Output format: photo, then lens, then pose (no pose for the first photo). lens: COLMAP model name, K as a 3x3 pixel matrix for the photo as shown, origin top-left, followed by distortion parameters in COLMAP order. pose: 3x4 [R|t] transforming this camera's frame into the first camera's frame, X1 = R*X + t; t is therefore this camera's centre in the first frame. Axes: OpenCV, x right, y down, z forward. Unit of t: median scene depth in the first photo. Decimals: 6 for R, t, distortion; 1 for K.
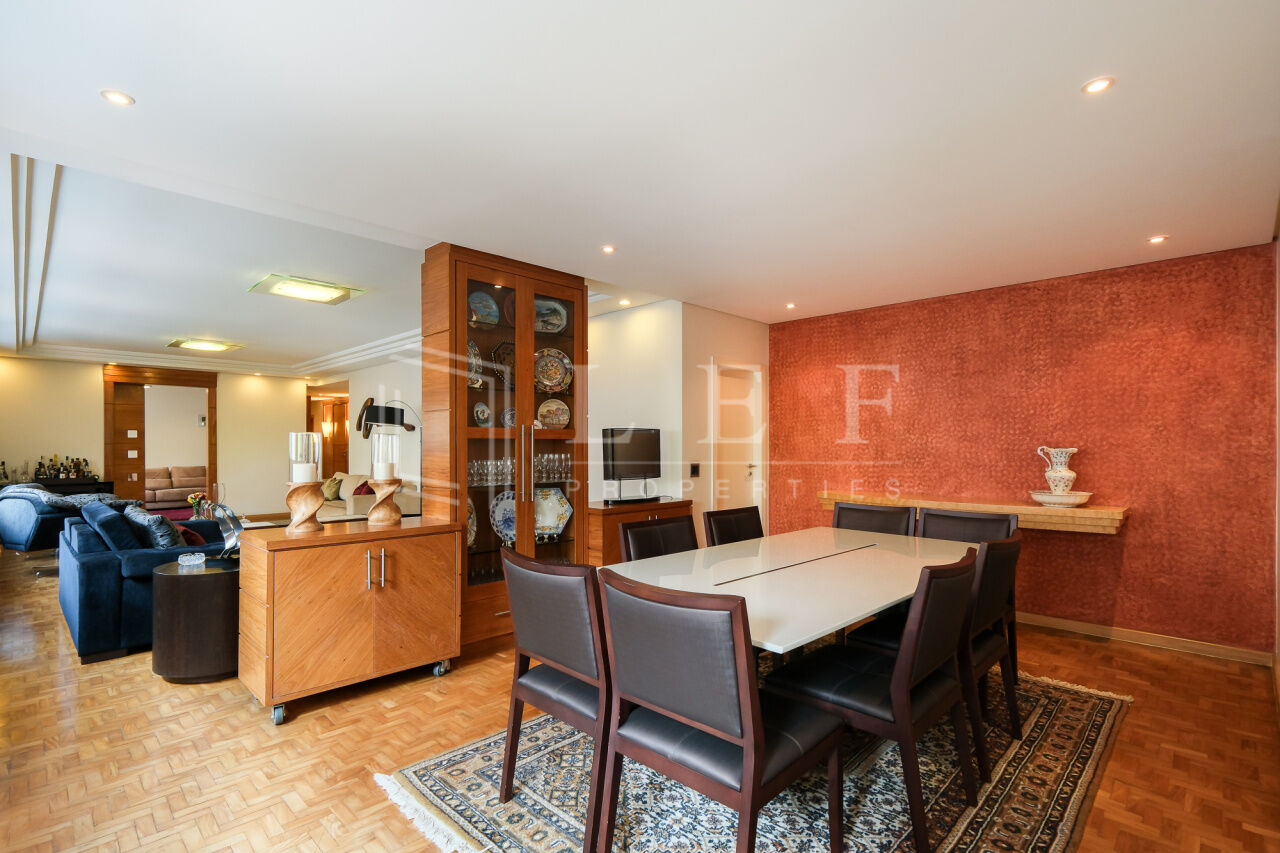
lens RADIAL K [[614.9, 0, 643.1], [0, 614.9, 436.6], [0, 0, 1]] dist [0.000915, 0.000349]
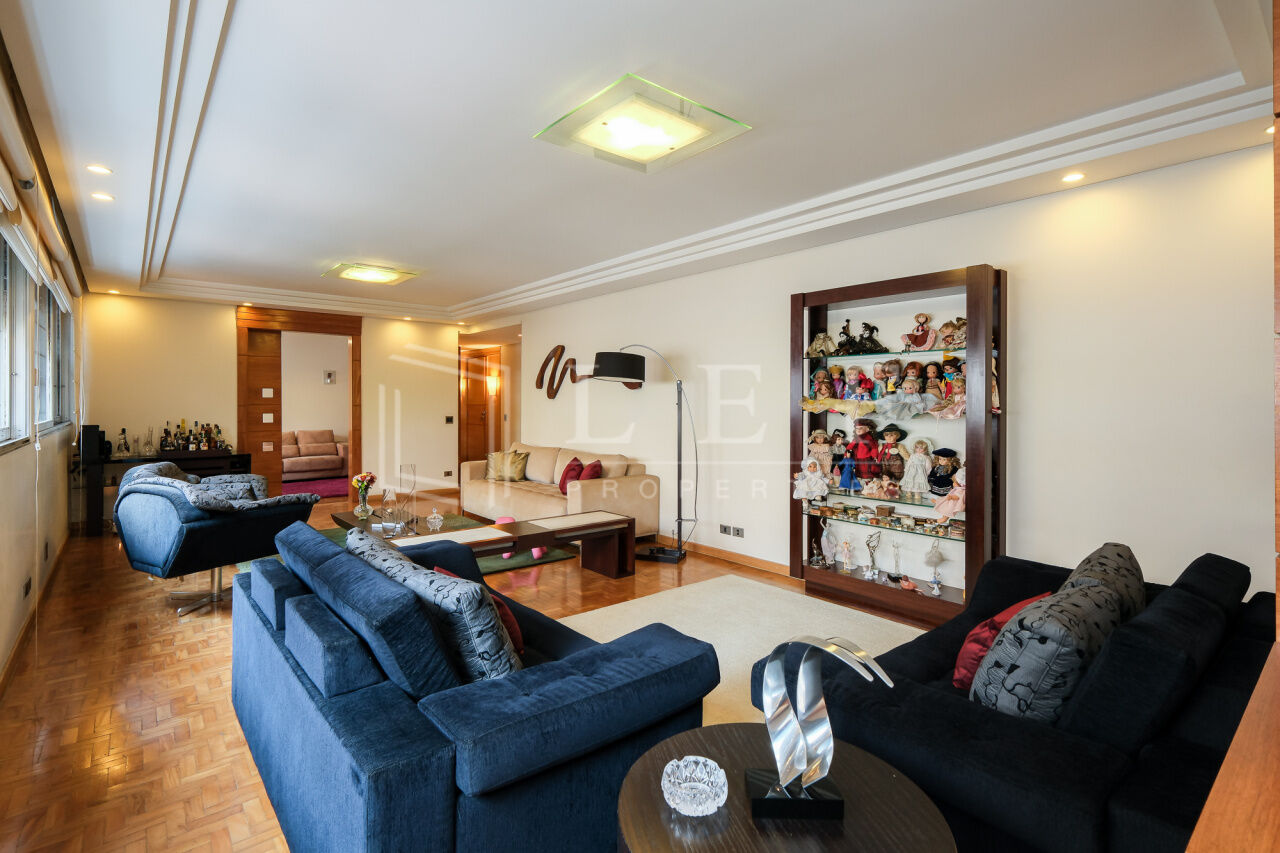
lens RADIAL K [[614.9, 0, 634.5], [0, 614.9, 397.4], [0, 0, 1]] dist [0.000915, 0.000349]
pose [[0.994865, 0.001674, -0.101192, -0.283471], [-0.001128, 0.999984, 0.005454, -0.003597], [0.101200, -0.005311, 0.994852, 0.259976]]
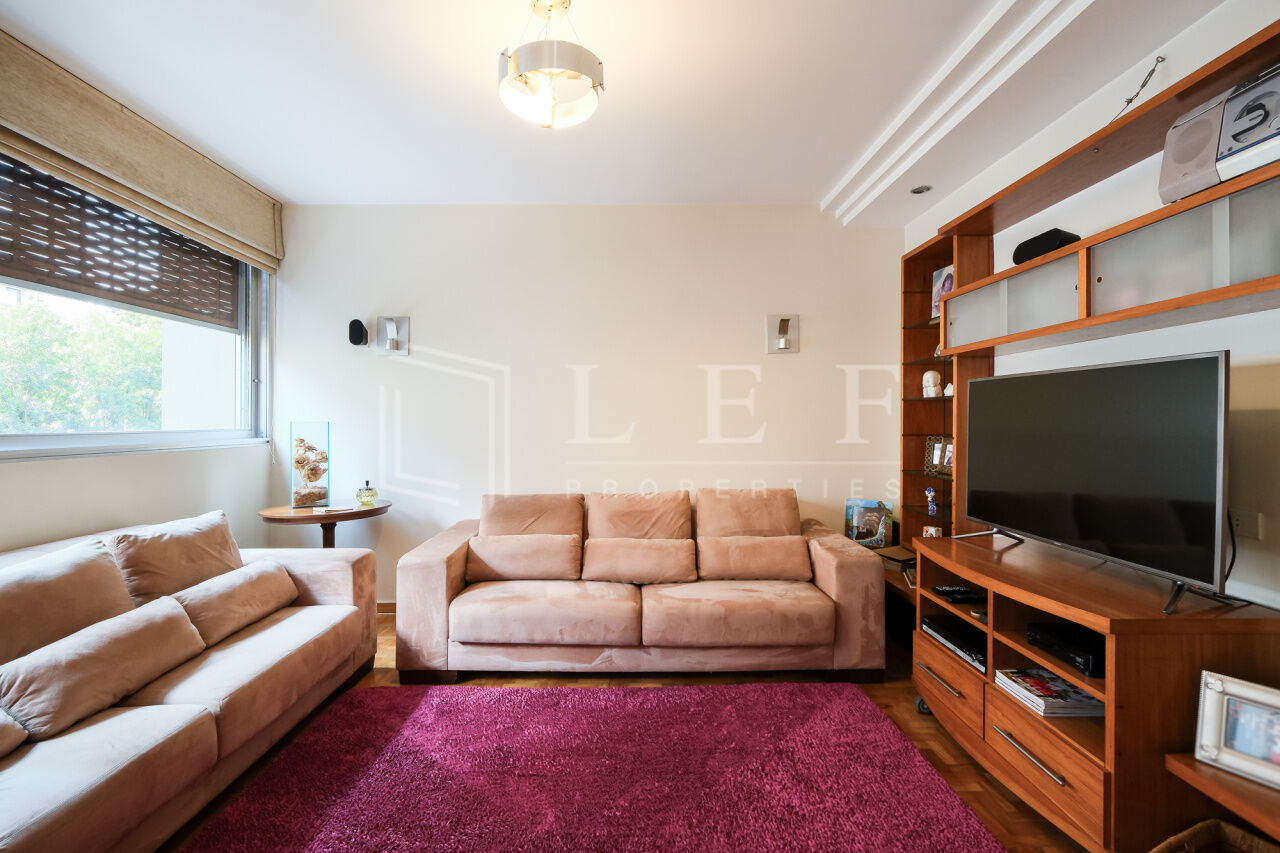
lens RADIAL K [[560.6, 0, 639.2], [0, 560.6, 423.3], [0, 0, 1]] dist [-0.011024, 0.001574]
pose [[0.713608, 0.003212, -0.700538, -0.802432], [0.003727, 0.999958, 0.008381, 0.020502], [0.700535, -0.008592, 0.713566, 1.057083]]
